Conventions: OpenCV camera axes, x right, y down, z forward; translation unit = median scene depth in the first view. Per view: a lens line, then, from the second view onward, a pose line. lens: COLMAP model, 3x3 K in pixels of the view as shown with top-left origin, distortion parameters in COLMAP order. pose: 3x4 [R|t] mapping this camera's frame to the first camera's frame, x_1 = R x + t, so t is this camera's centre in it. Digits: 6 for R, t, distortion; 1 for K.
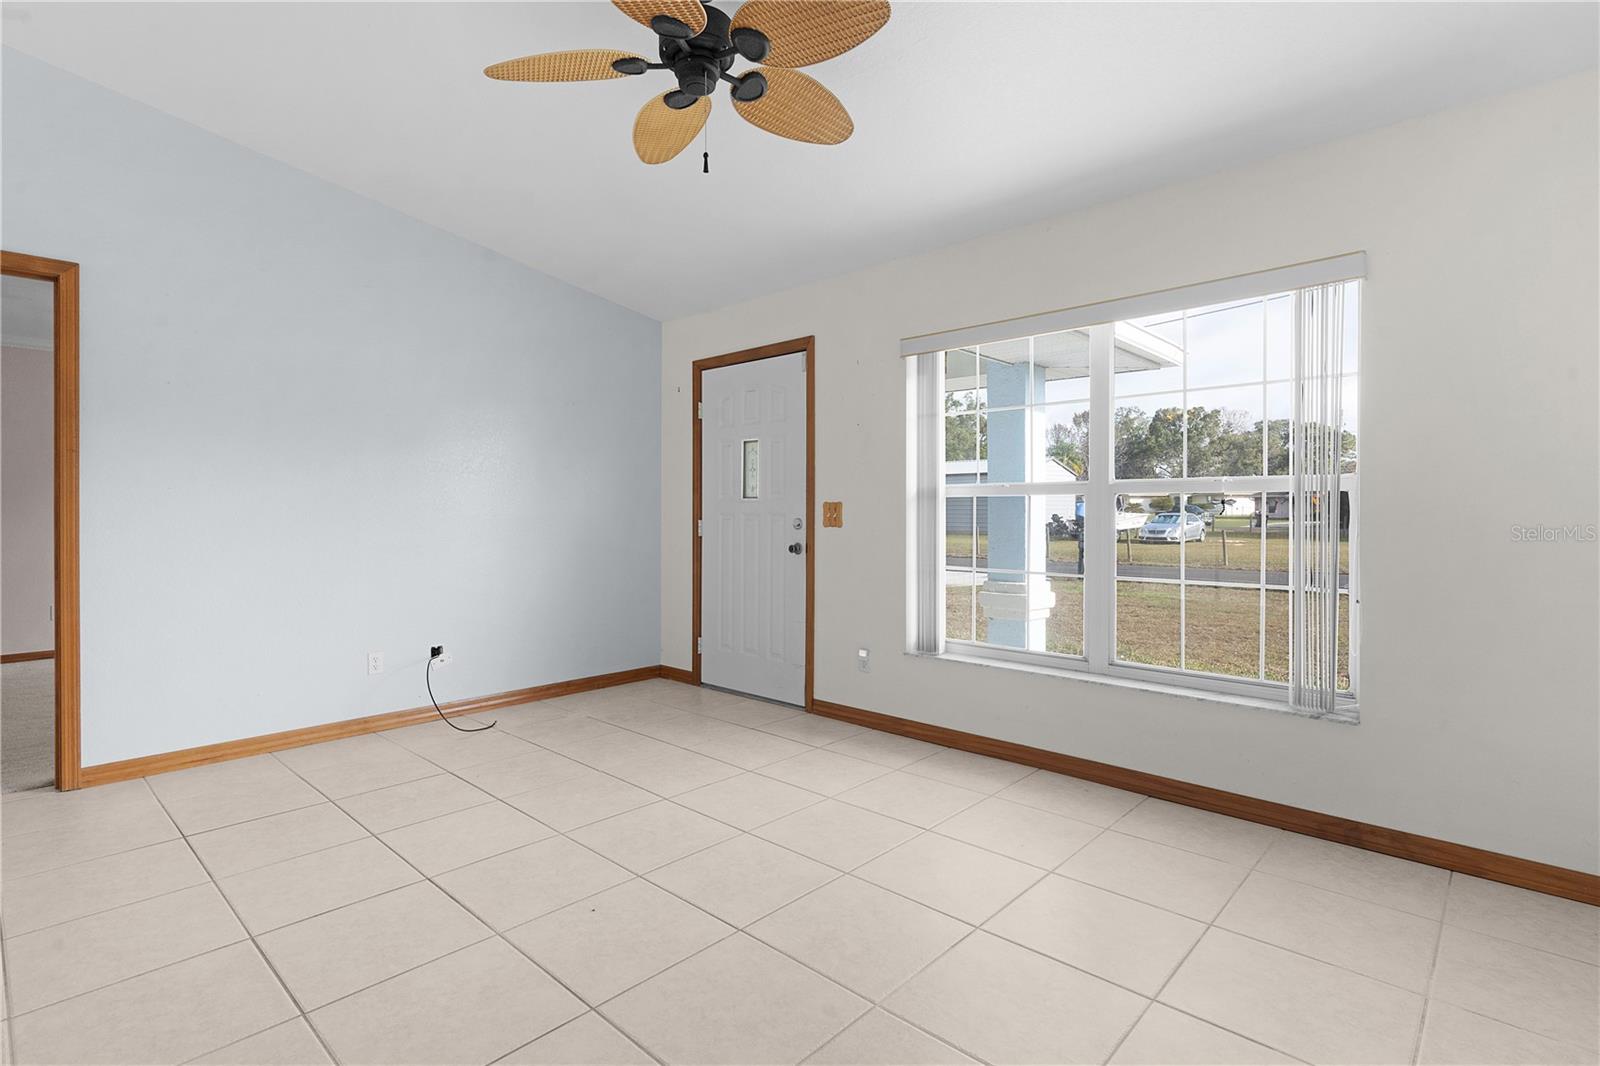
lens RADIAL K [[772.2, 0, 806.1], [0, 772.2, 515.8], [0, 0, 1]] dist [-0.011467, -0.000534]
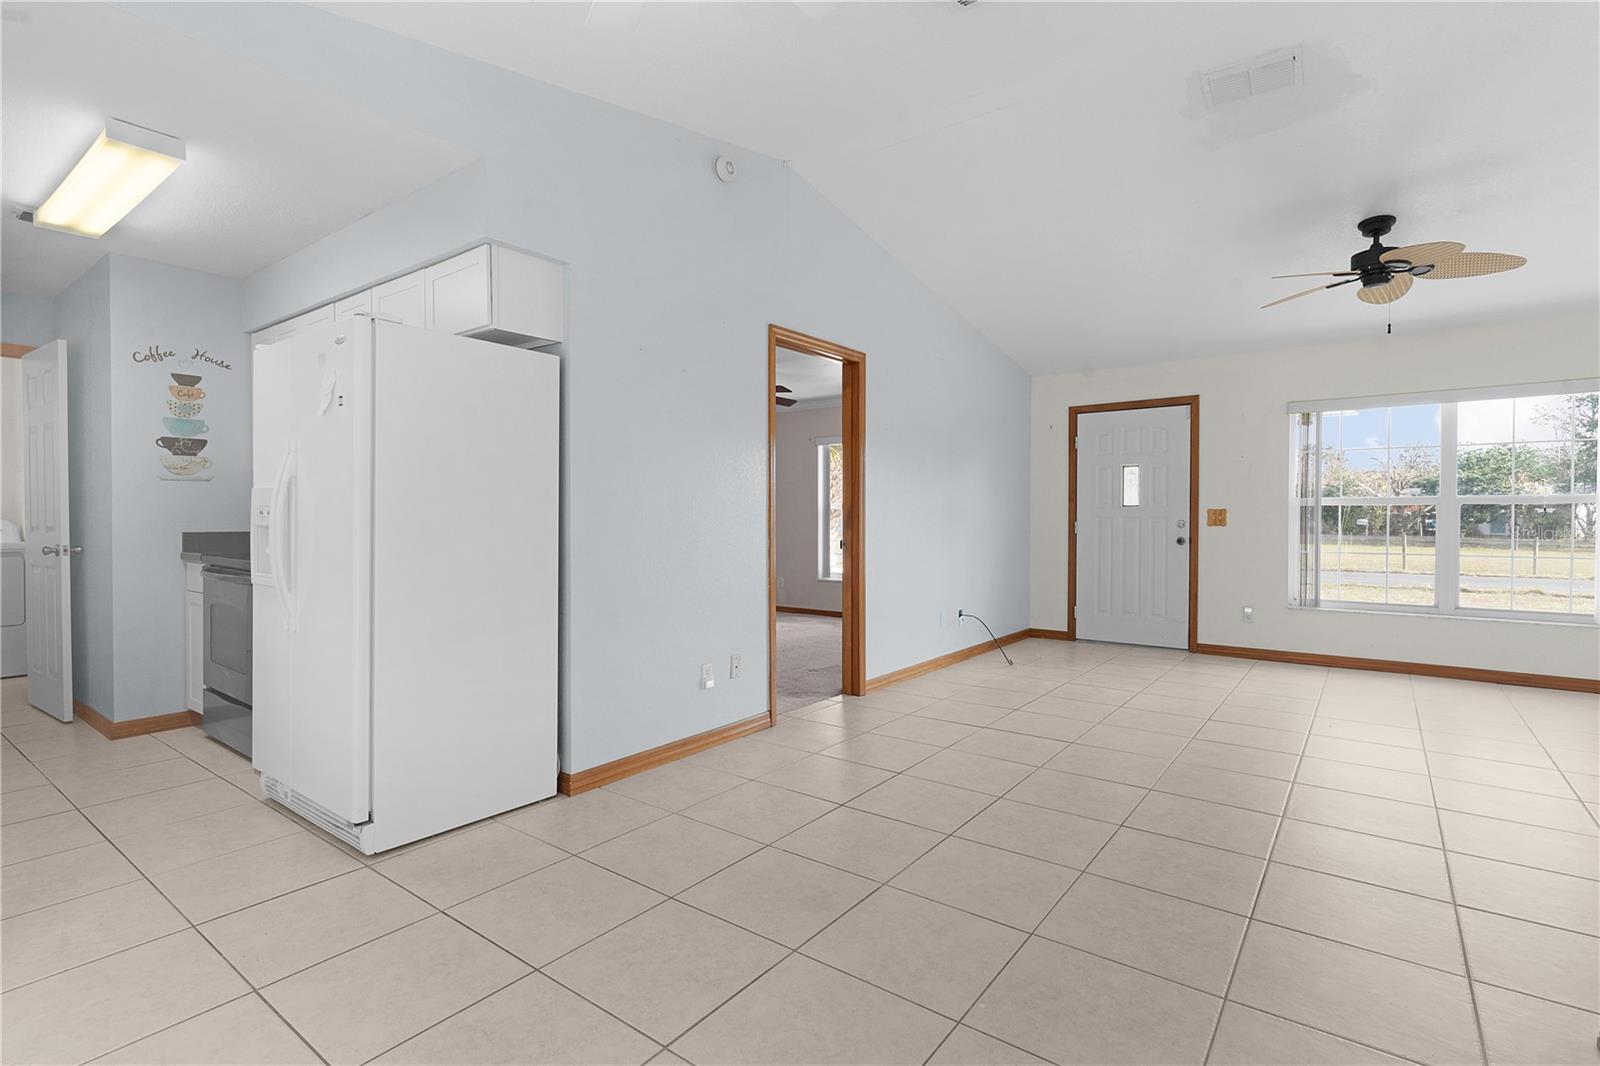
lens RADIAL K [[772.2, 0, 783.4], [0, 772.2, 531.6], [0, 0, 1]] dist [-0.011467, -0.000534]
pose [[0.996600, -0.003734, 0.082313, -0.885109], [0.002692, 0.999915, 0.012772, 0.004208], [-0.082353, -0.012507, 0.996525, -0.385816]]
